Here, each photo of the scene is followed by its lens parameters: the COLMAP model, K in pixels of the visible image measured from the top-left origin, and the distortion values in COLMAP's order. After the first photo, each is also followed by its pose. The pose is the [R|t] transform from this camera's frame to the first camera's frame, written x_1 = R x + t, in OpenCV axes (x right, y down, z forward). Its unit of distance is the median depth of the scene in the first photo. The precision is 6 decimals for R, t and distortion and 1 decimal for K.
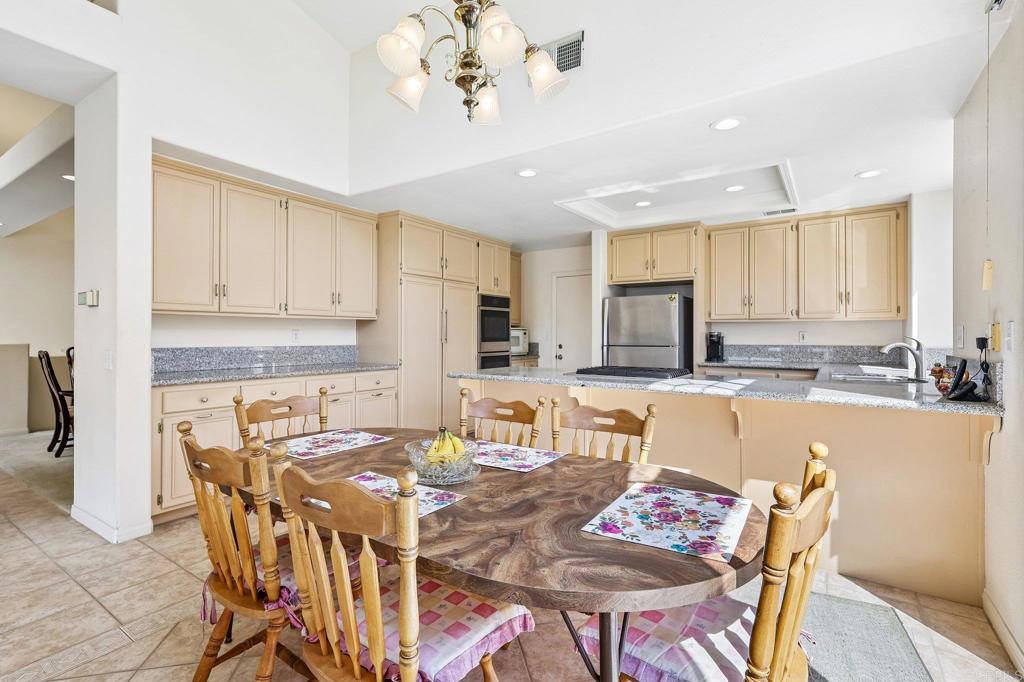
lens RADIAL K [[471.1, 0, 514.0], [0, 471.1, 336.4], [0, 0, 1]] dist [-0.000971, -0.000052]
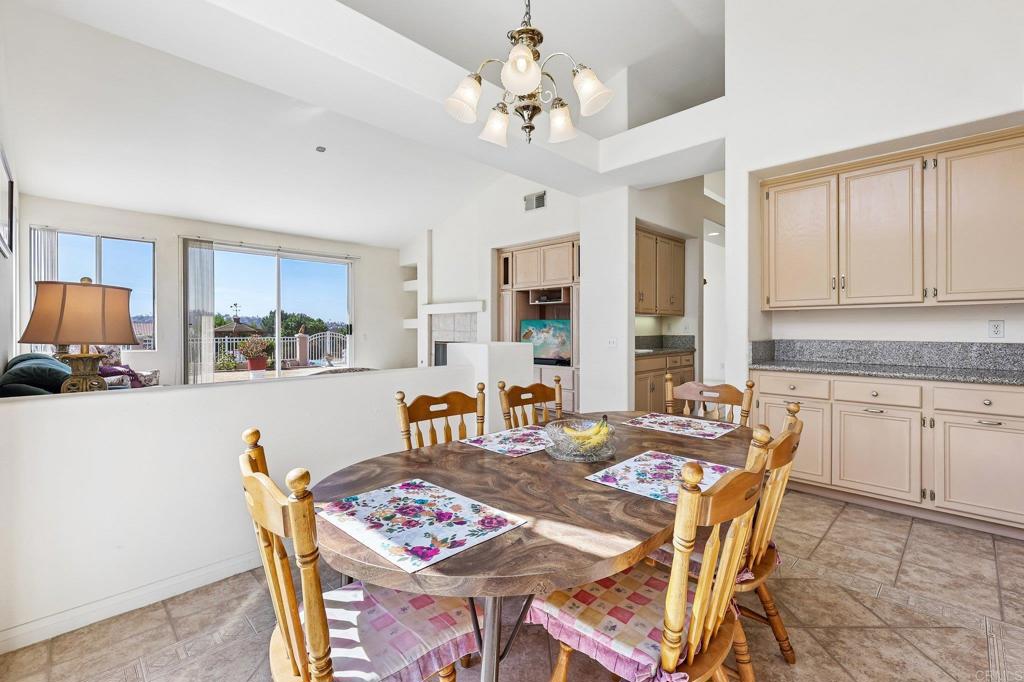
lens RADIAL K [[451.2, 0, 515.6], [0, 451.2, 331.8], [0, 0, 1]] dist [-0.007385, 0.000638]
pose [[-0.182047, 0.002760, -0.983286, 1.095793], [-0.001042, 0.999995, 0.002999, 0.007688], [0.983289, 0.001570, -0.182043, 1.256558]]
